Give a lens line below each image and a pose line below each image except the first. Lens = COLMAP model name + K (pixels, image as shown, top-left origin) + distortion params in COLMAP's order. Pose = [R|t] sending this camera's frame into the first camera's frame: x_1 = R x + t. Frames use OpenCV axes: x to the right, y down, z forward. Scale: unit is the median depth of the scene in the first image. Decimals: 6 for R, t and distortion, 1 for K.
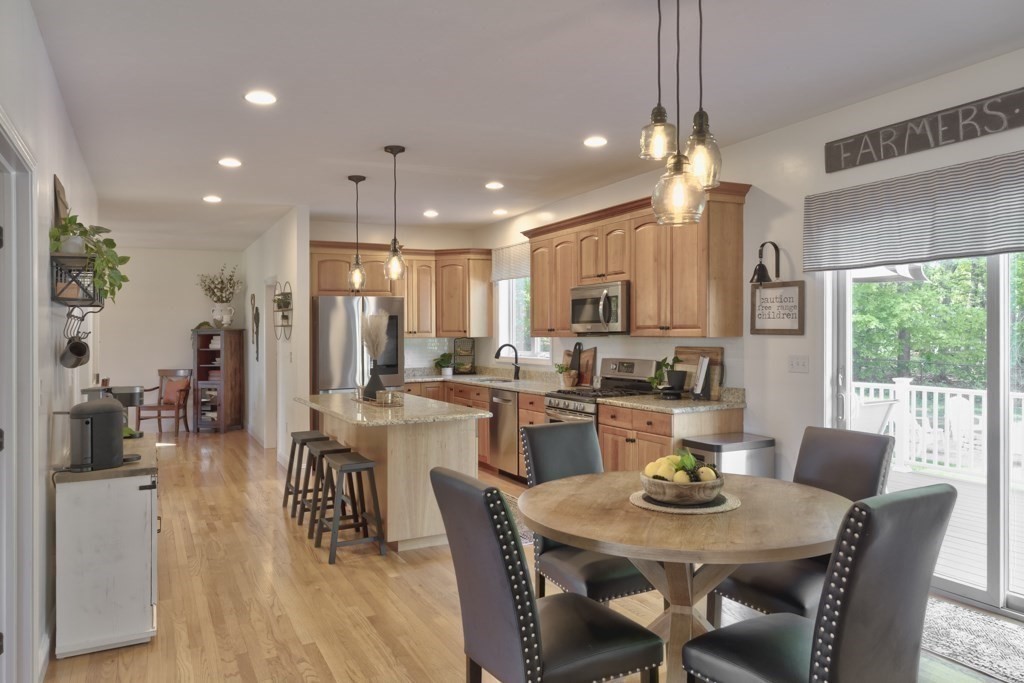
lens RADIAL K [[720.2, 0, 513.4], [0, 720.2, 341.0], [0, 0, 1]] dist [0.007311, 0.001838]
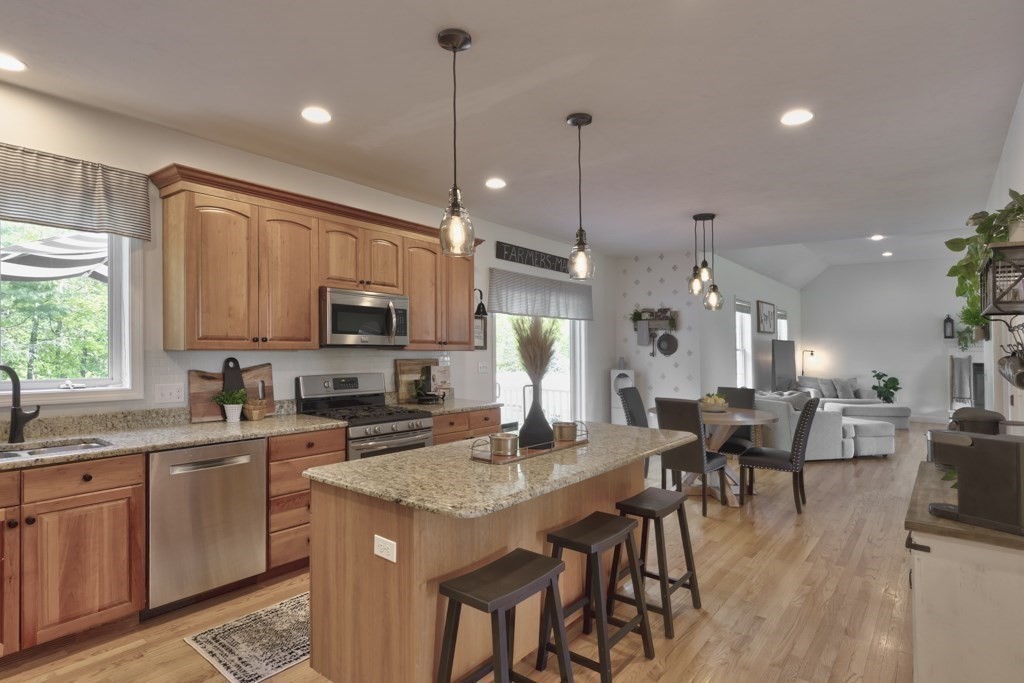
lens RADIAL K [[554.2, 0, 506.3], [0, 554.2, 338.8], [0, 0, 1]] dist [-0.000172, -0.000641]
pose [[-0.418103, 0.016756, 0.908245, -0.783803], [0.000222, 0.999832, -0.018343, -0.009995], [-0.908400, -0.007467, -0.418036, 1.509852]]
